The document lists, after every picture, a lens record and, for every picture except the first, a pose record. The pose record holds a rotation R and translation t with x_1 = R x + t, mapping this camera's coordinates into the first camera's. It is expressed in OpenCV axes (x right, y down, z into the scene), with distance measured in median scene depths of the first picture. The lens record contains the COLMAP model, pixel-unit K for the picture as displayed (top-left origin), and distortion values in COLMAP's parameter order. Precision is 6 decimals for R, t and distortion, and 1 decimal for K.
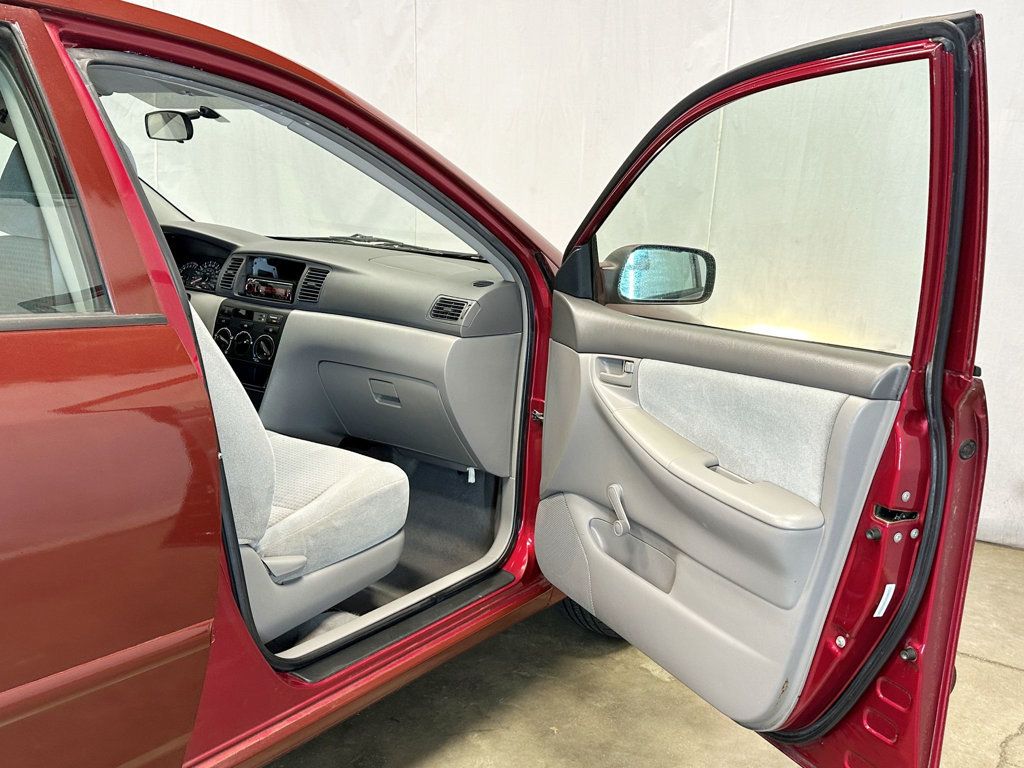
lens RADIAL K [[991.0, 0, 515.6], [0, 991.0, 382.3], [0, 0, 1]] dist [0.174848, -0.421228]
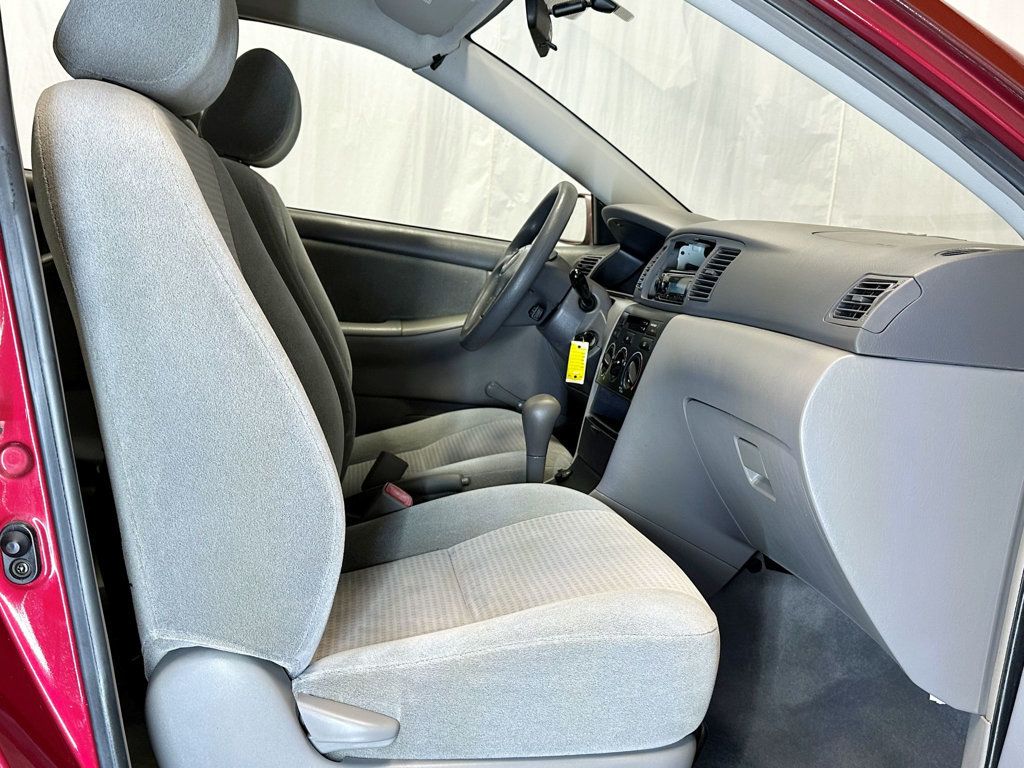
lens RADIAL K [[991.0, 0, 515.6], [0, 991.0, 382.3], [0, 0, 1]] dist [0.174848, -0.421228]
pose [[0.702943, 0.104882, -0.703471, 0.130491], [-0.190071, 0.980797, -0.043699, 0.012735], [0.685379, 0.164427, 0.709380, 0.487016]]
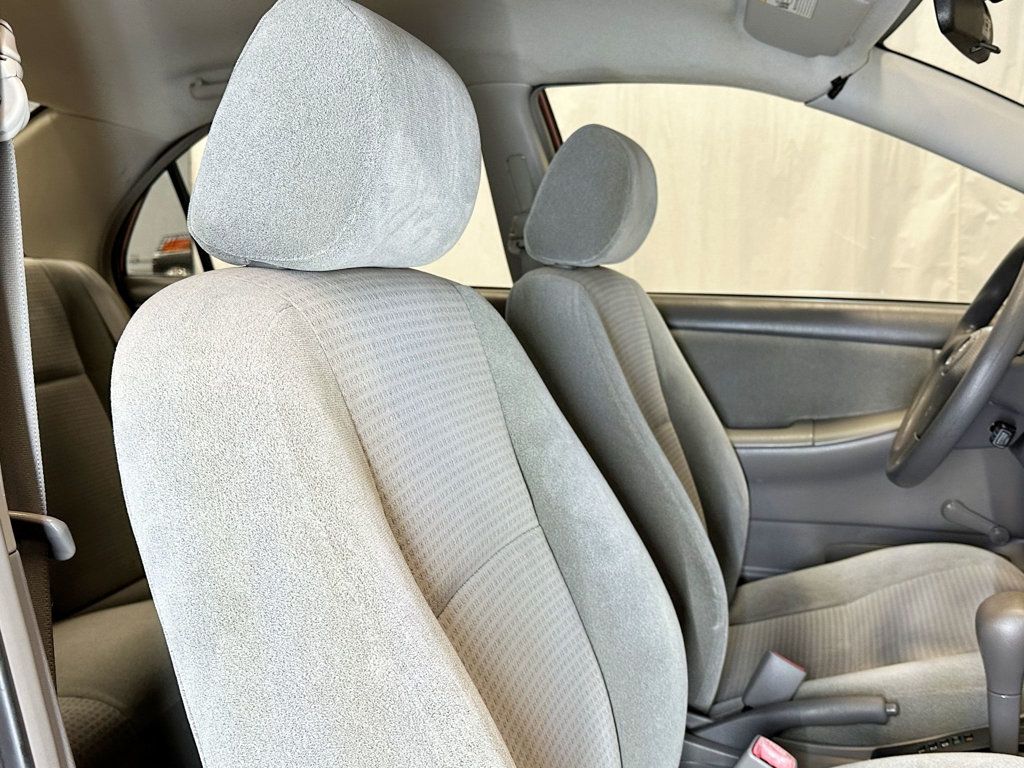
lens RADIAL K [[1026.4, 0, 517.0], [0, 1026.4, 389.1], [0, 0, 1]] dist [0.159160, -0.135842]
pose [[0.323912, 0.066421, -0.943753, 0.034808], [-0.139293, 0.990010, 0.021869, -0.069739], [0.935777, 0.124374, 0.329928, 0.607920]]
